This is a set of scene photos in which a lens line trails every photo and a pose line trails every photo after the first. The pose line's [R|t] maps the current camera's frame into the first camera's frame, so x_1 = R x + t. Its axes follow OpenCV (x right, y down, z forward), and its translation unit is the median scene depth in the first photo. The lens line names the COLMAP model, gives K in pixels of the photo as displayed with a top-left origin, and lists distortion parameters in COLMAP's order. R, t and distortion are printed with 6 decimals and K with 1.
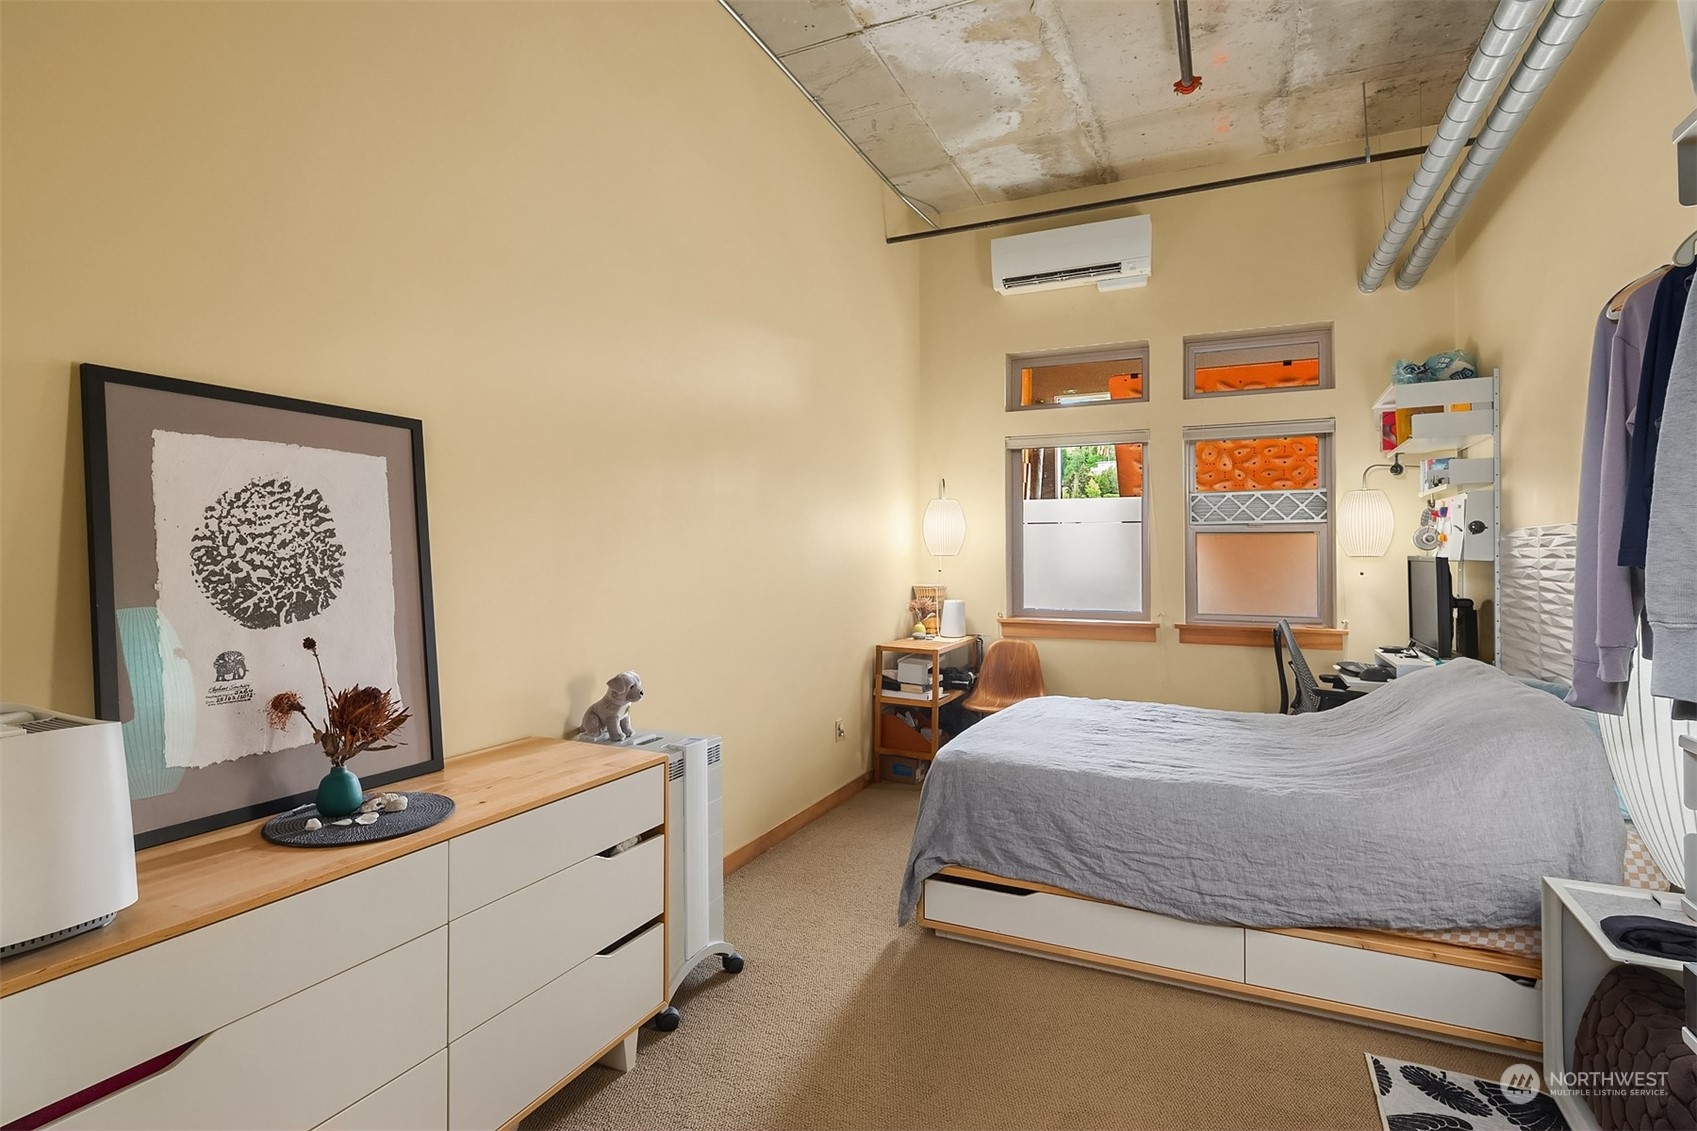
lens RADIAL K [[821.6, 0, 847.6], [0, 821.6, 563.5], [0, 0, 1]] dist [0.001611, -0.003107]
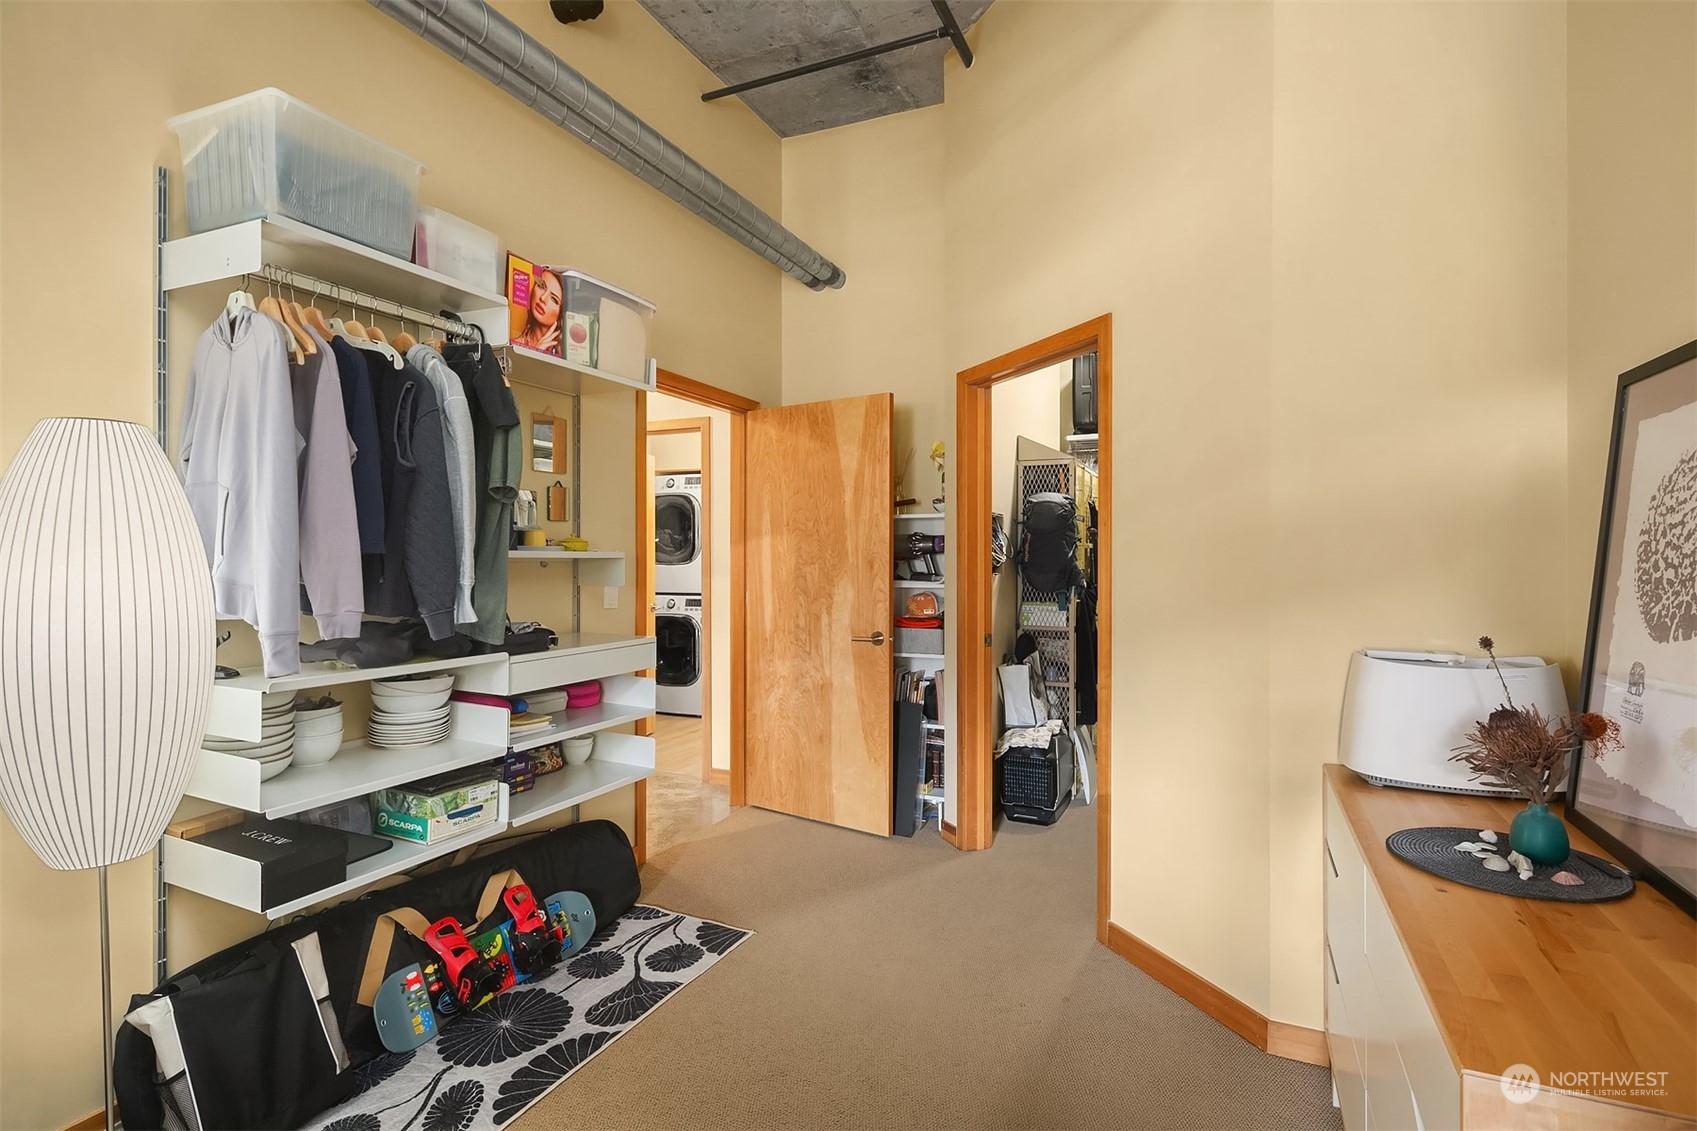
lens RADIAL K [[821.6, 0, 848.3], [0, 821.6, 560.4], [0, 0, 1]] dist [0.001611, -0.003107]
pose [[-0.999978, -0.005321, -0.004024, 0.031242], [-0.005384, 0.999858, 0.015993, -0.003480], [0.003939, 0.016014, -0.999864, 0.685294]]
